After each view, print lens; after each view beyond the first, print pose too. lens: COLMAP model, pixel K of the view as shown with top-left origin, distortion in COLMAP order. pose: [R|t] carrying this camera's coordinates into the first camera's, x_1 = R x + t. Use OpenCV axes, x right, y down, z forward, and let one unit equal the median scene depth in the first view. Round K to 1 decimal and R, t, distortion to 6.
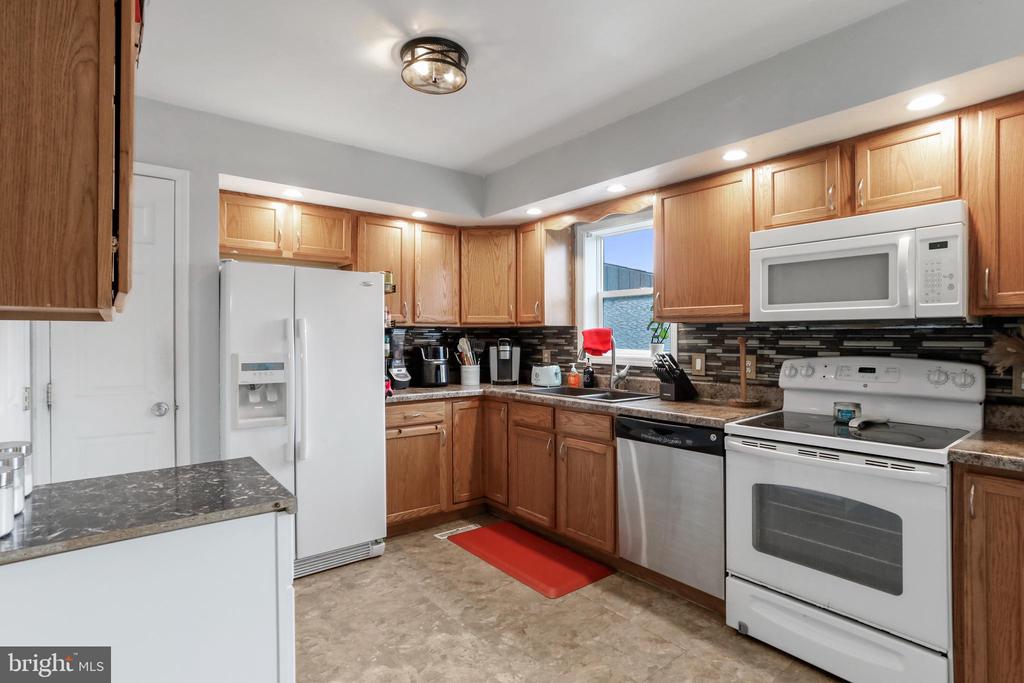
lens RADIAL K [[504.6, 0, 497.9], [0, 504.6, 331.8], [0, 0, 1]] dist [-0.052725, 0.027436]
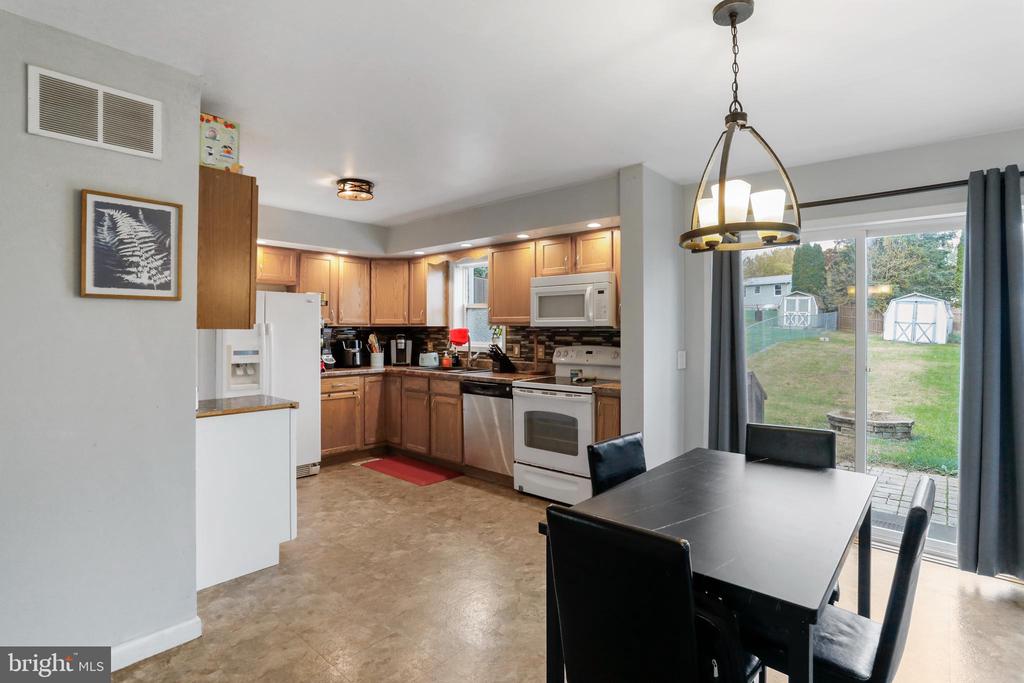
lens RADIAL K [[504.6, 0, 496.3], [0, 504.6, 320.1], [0, 0, 1]] dist [-0.052725, 0.027436]
pose [[0.986633, 0.004869, 0.162887, 0.070535], [-0.003243, 0.999942, -0.010249, -0.022007], [-0.162928, 0.009584, 0.986591, -0.726763]]
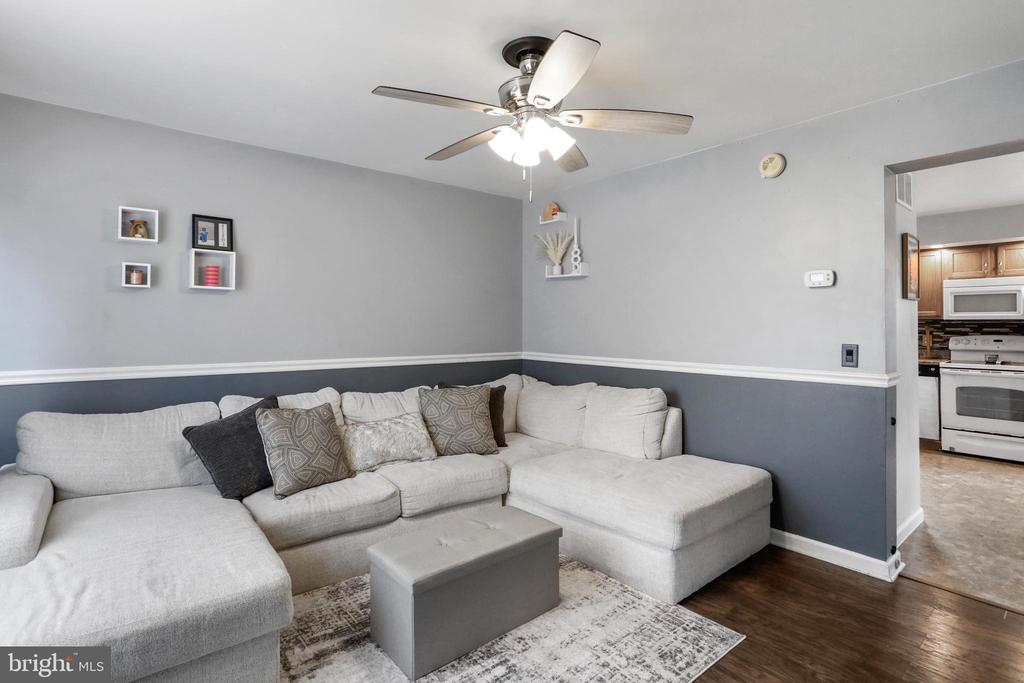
lens RADIAL K [[504.6, 0, 499.3], [0, 504.6, 313.5], [0, 0, 1]] dist [-0.052725, 0.027436]
pose [[0.999764, 0.002236, 0.021595, -1.409089], [-0.001962, 0.999917, -0.012701, -0.014087], [-0.021622, 0.012655, 0.999686, -1.078642]]
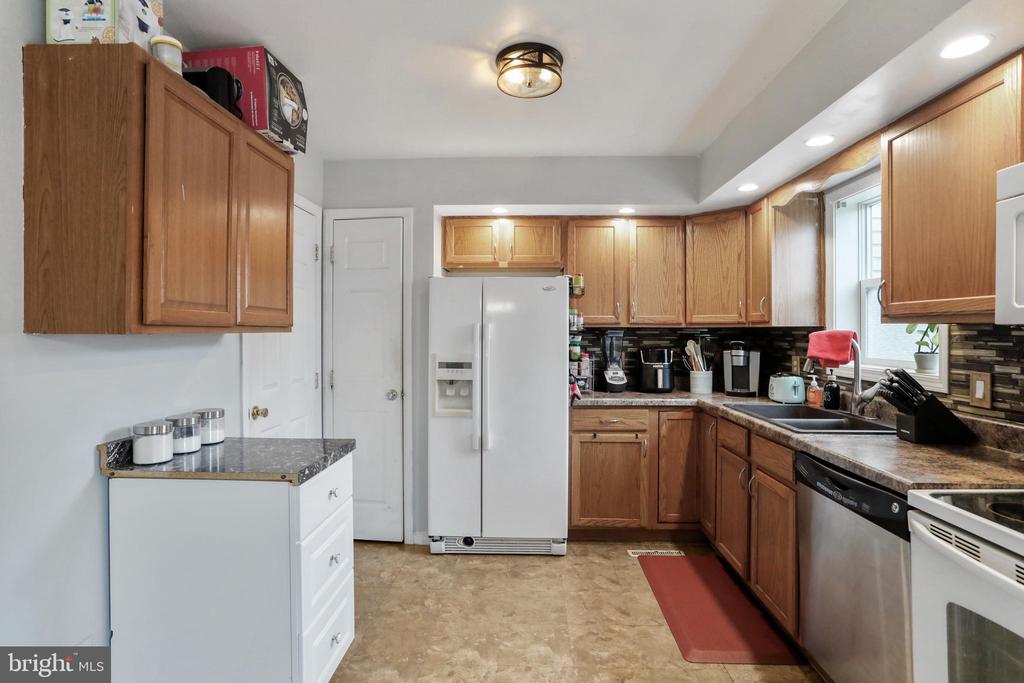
lens RADIAL K [[504.6, 0, 522.2], [0, 504.6, 328.5], [0, 0, 1]] dist [-0.052725, 0.027436]
pose [[0.772100, -0.002775, -0.635495, 0.395332], [0.003939, 0.999992, 0.000419, -0.015389], [0.635489, -0.002827, 0.772105, 0.183950]]
